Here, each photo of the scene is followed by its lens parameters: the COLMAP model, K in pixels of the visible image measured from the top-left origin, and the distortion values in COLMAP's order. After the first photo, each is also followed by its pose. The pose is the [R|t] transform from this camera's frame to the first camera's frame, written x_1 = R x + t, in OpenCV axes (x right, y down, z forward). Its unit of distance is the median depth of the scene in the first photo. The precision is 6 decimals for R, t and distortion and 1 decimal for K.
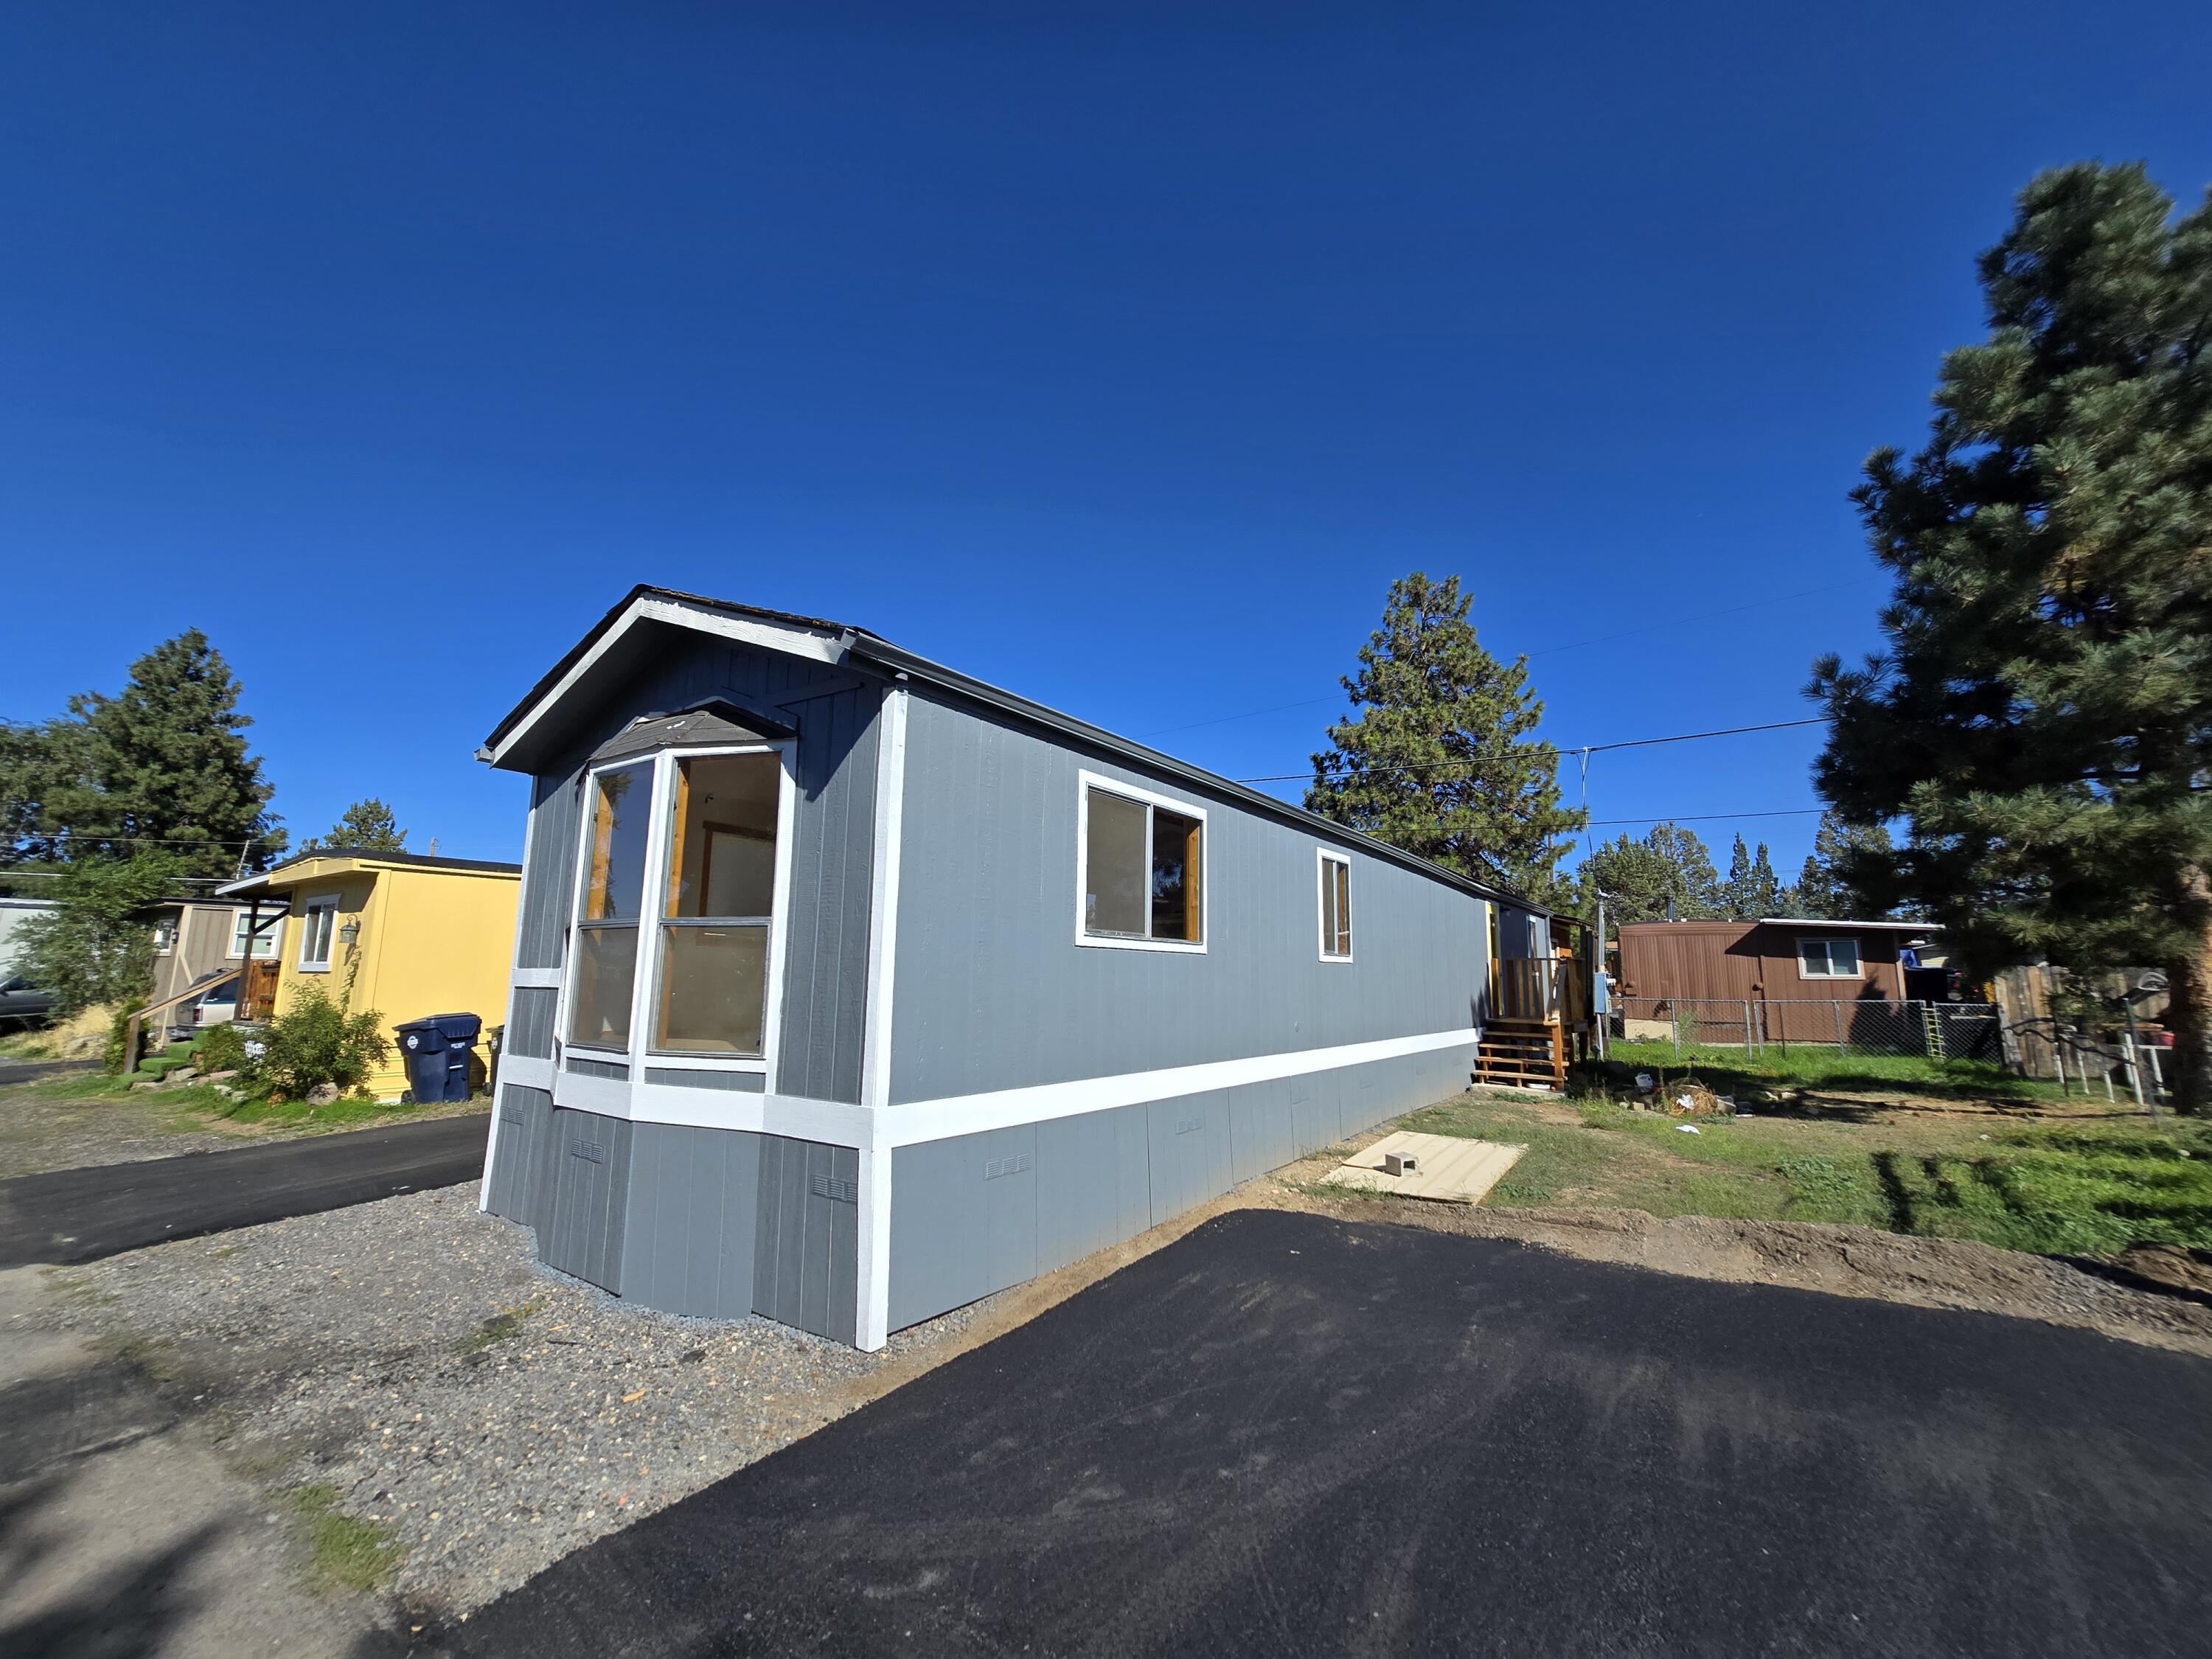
lens RADIAL K [[874.2, 0, 1139.9], [0, 874.2, 844.5], [0, 0, 1]] dist [-0.000379, -0.000388]
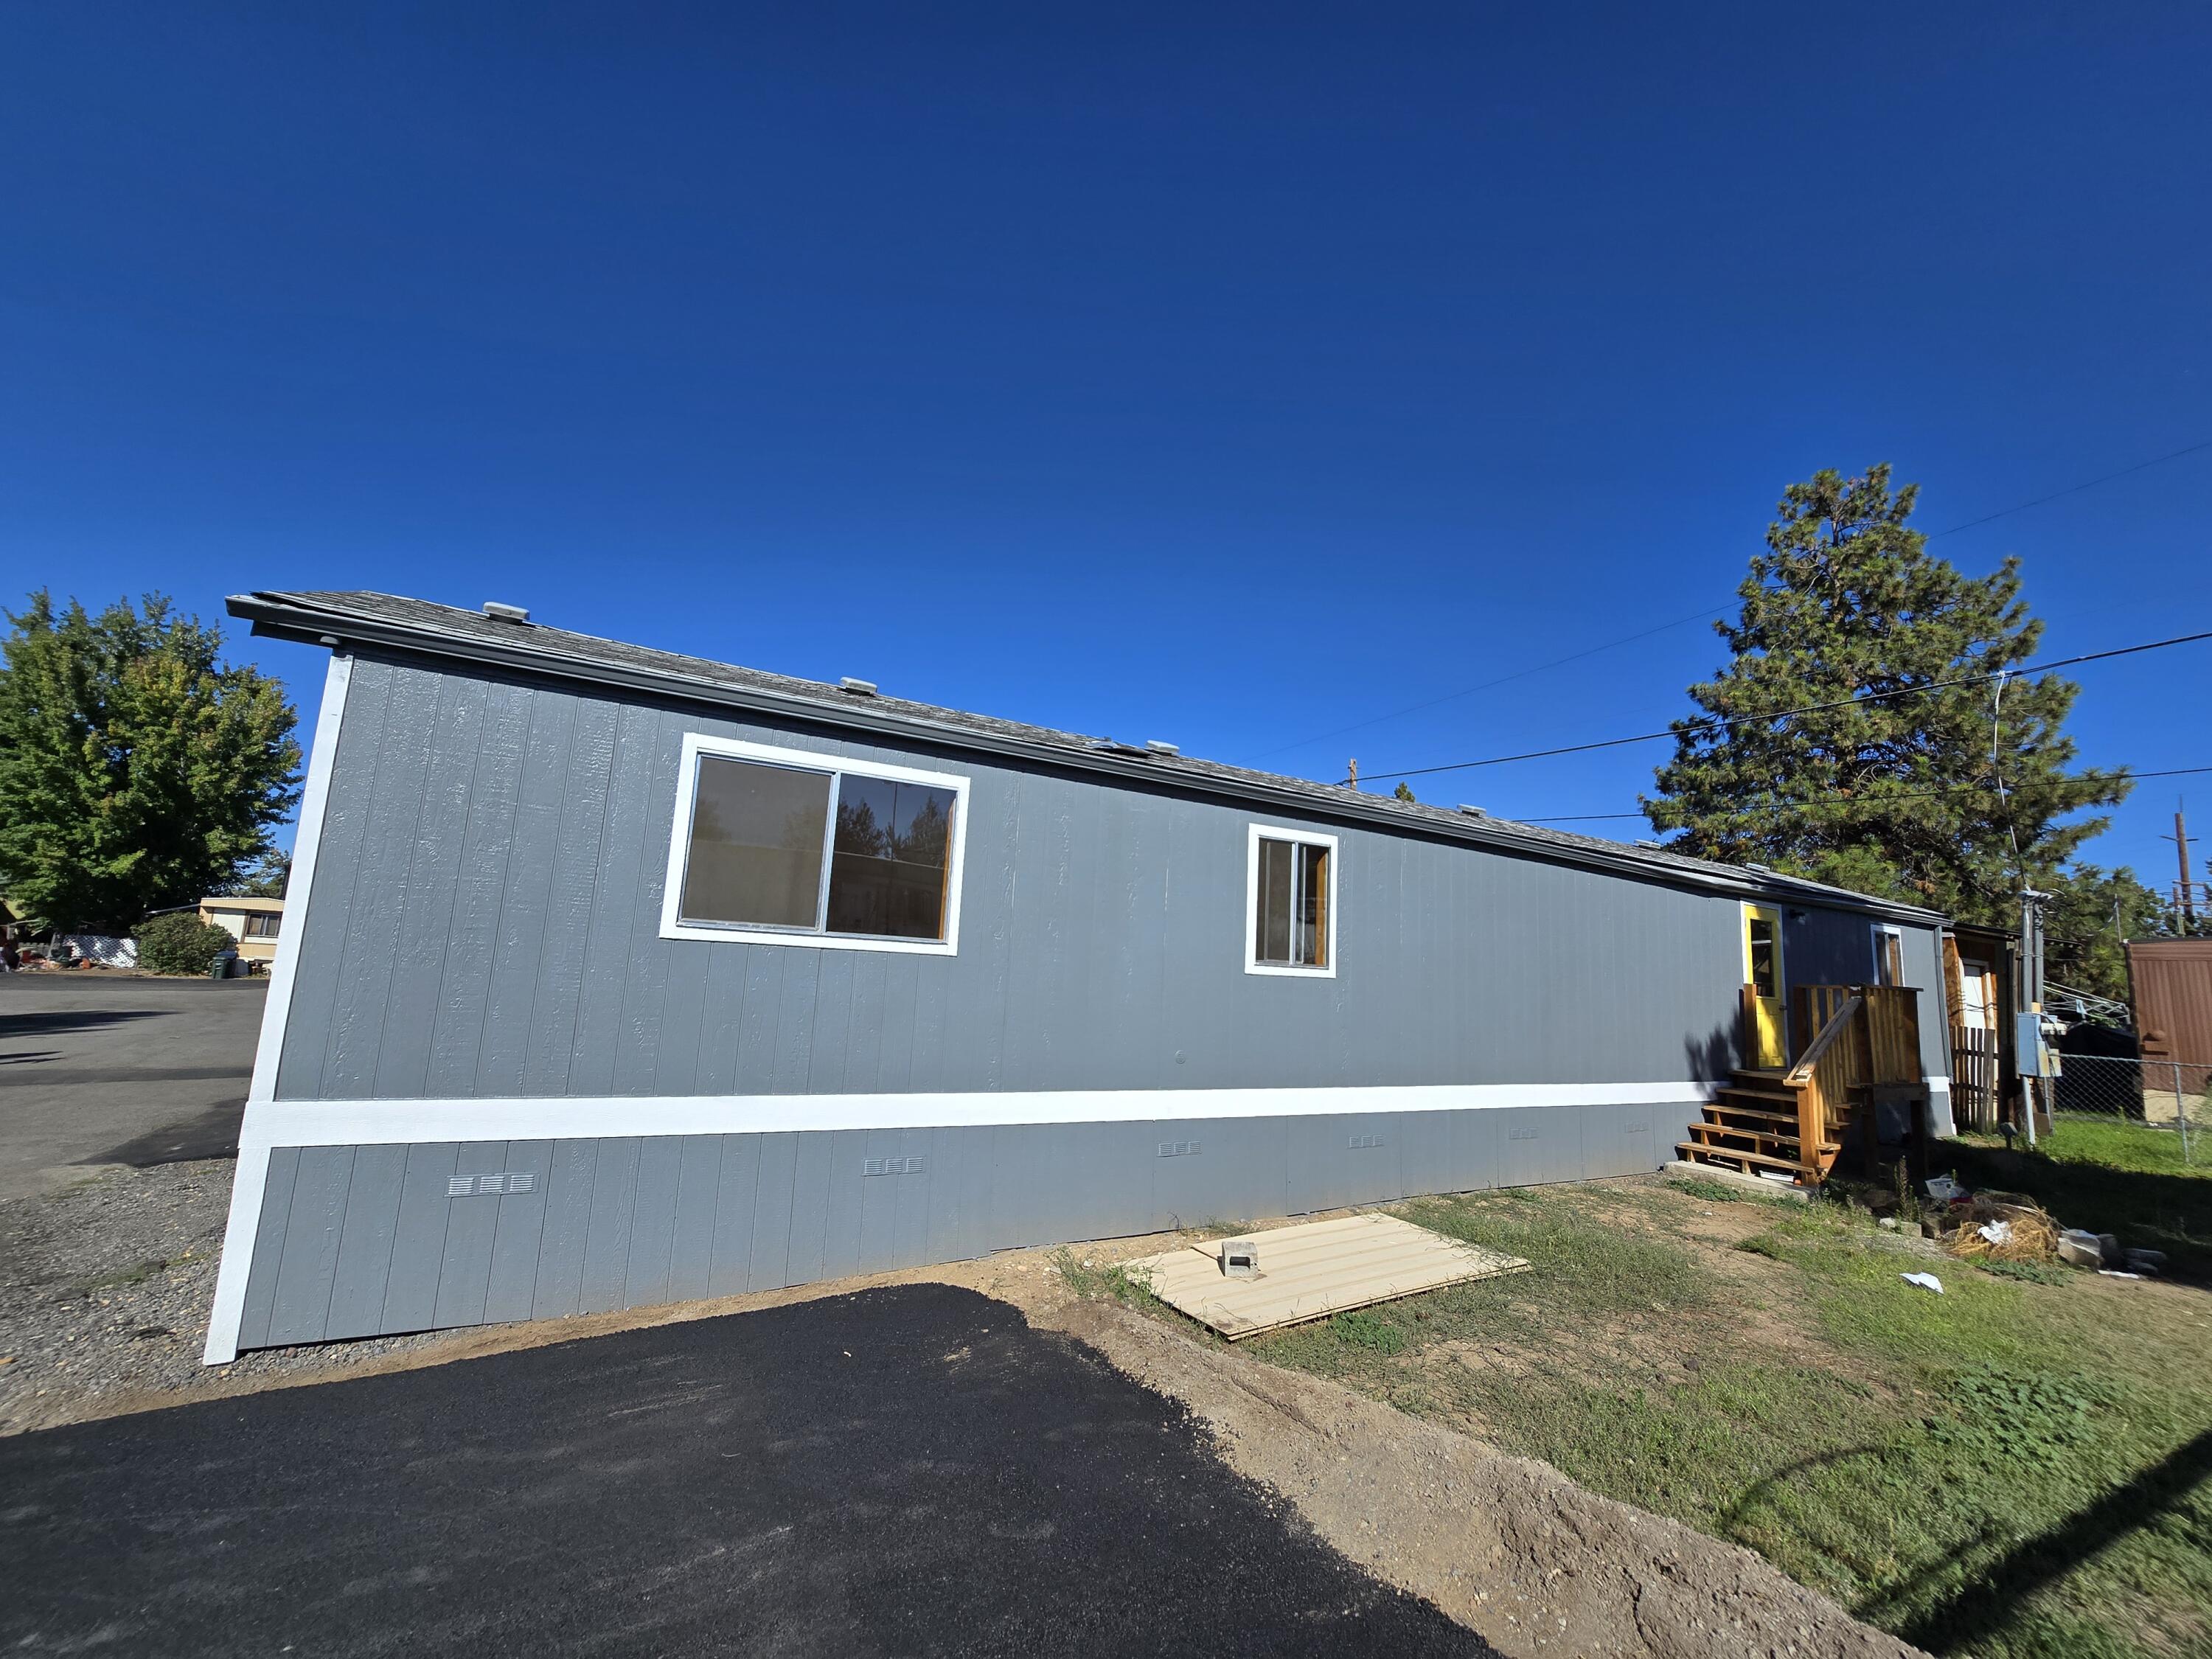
lens RADIAL K [[903.8, 0, 1102.9], [0, 903.8, 831.9], [0, 0, 1]] dist [-0.001279, 0.000275]
pose [[0.908907, -0.029877, -0.415927, 0.253224], [0.022321, 0.999486, -0.023019, 0.015382], [0.416400, 0.011638, 0.909107, 0.136422]]
